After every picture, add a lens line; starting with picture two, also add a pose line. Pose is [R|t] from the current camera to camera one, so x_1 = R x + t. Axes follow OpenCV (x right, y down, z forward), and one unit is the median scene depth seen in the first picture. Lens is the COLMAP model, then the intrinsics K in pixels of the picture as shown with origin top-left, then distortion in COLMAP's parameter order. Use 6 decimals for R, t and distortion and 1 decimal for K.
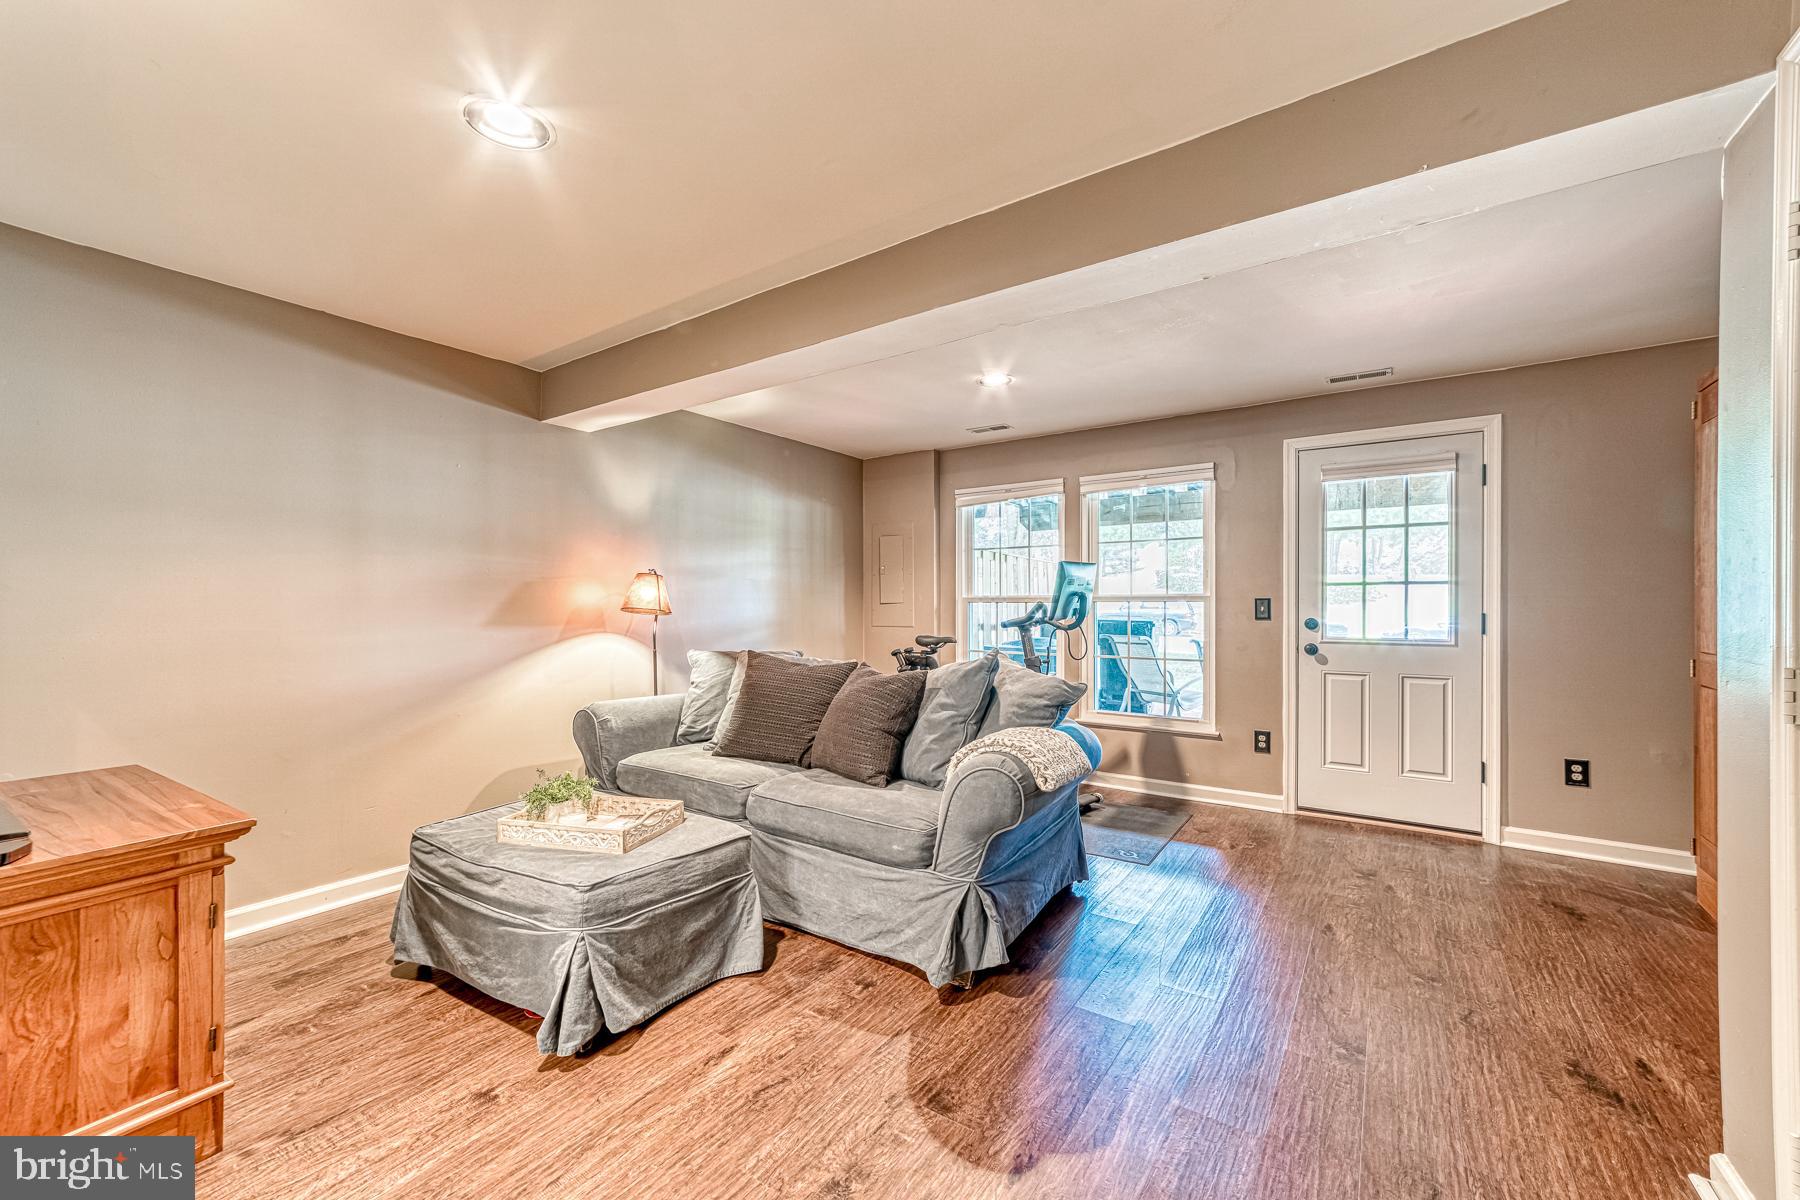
lens RADIAL K [[706.7, 0, 909.9], [0, 706.7, 599.8], [0, 0, 1]] dist [-0.008036, 0.006401]
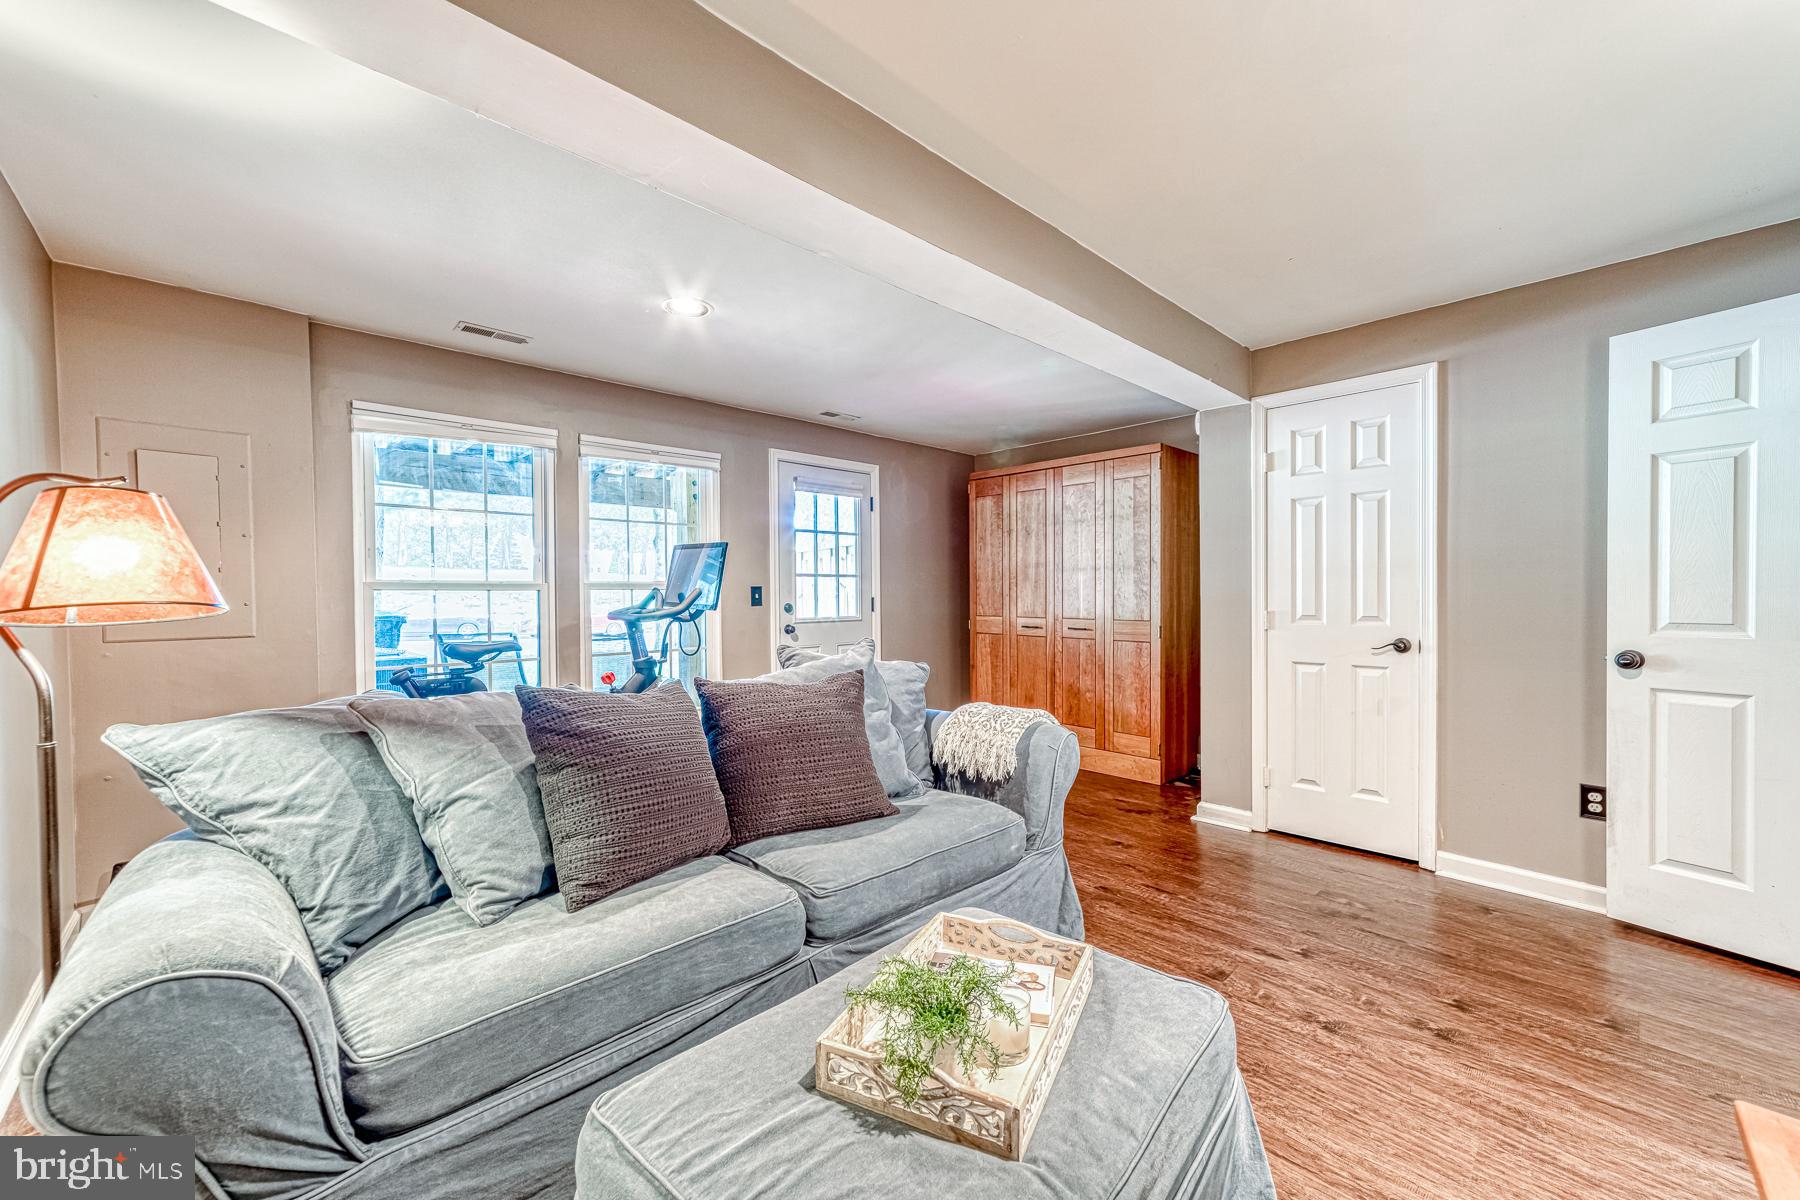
lens RADIAL K [[706.7, 0, 909.8], [0, 706.7, 610.8], [0, 0, 1]] dist [-0.008036, 0.006401]
pose [[0.193737, -0.027154, 0.980678, -0.605443], [-0.003255, 0.999594, 0.028321, 0.004100], [-0.981048, -0.008679, 0.193570, 0.599739]]
